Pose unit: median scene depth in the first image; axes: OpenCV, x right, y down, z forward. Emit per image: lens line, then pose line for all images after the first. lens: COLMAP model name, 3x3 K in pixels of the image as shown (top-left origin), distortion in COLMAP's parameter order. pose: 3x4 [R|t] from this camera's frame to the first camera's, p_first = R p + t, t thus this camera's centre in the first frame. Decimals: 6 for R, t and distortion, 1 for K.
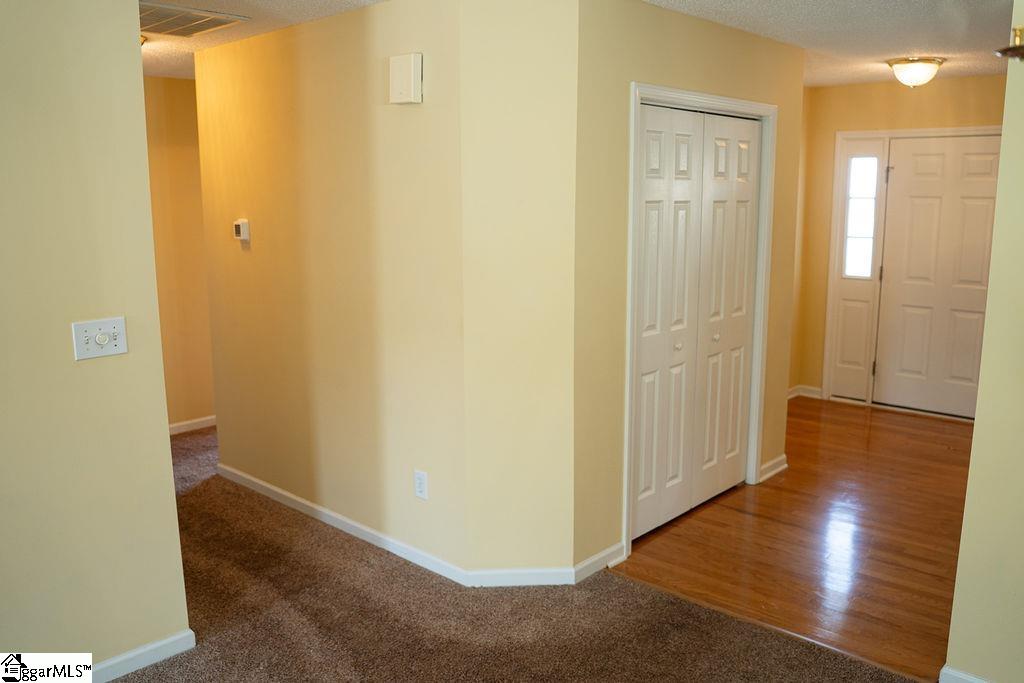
lens RADIAL K [[829.2, 0, 512.0], [0, 829.2, 341.5], [0, 0, 1]] dist [-0.069229, 0.000039]
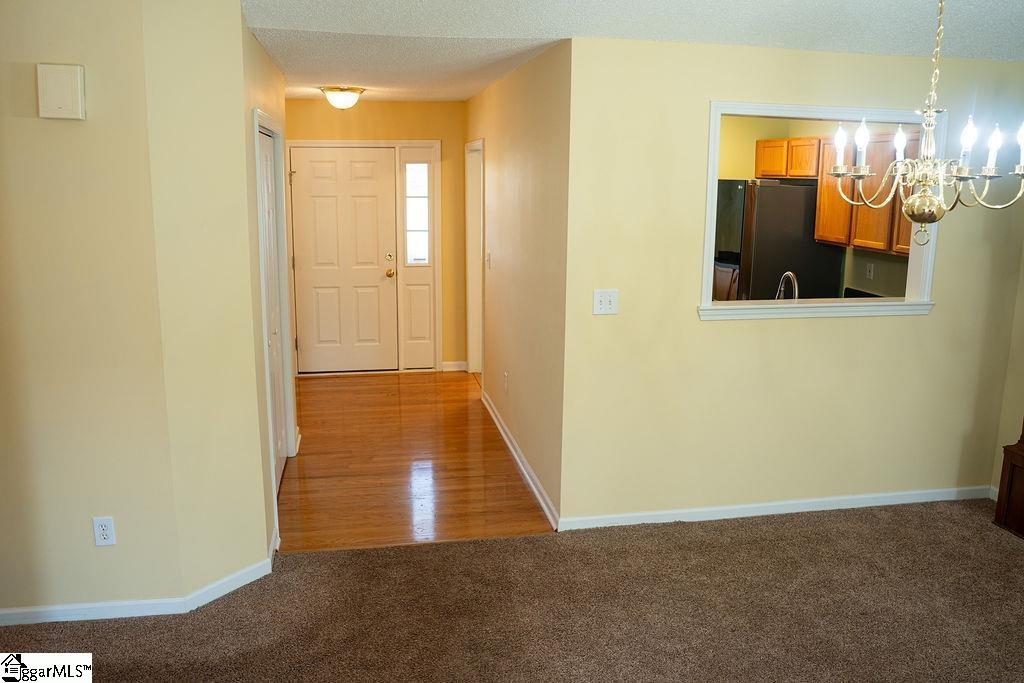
lens RADIAL K [[825.1, 0, 511.7], [0, 825.1, 333.3], [0, 0, 1]] dist [-0.107719, 0.074631]
pose [[0.598074, -0.141519, 0.788847, -0.385649], [0.133787, 0.988104, 0.075833, -0.039334], [-0.790195, 0.060183, 0.609893, 0.060536]]
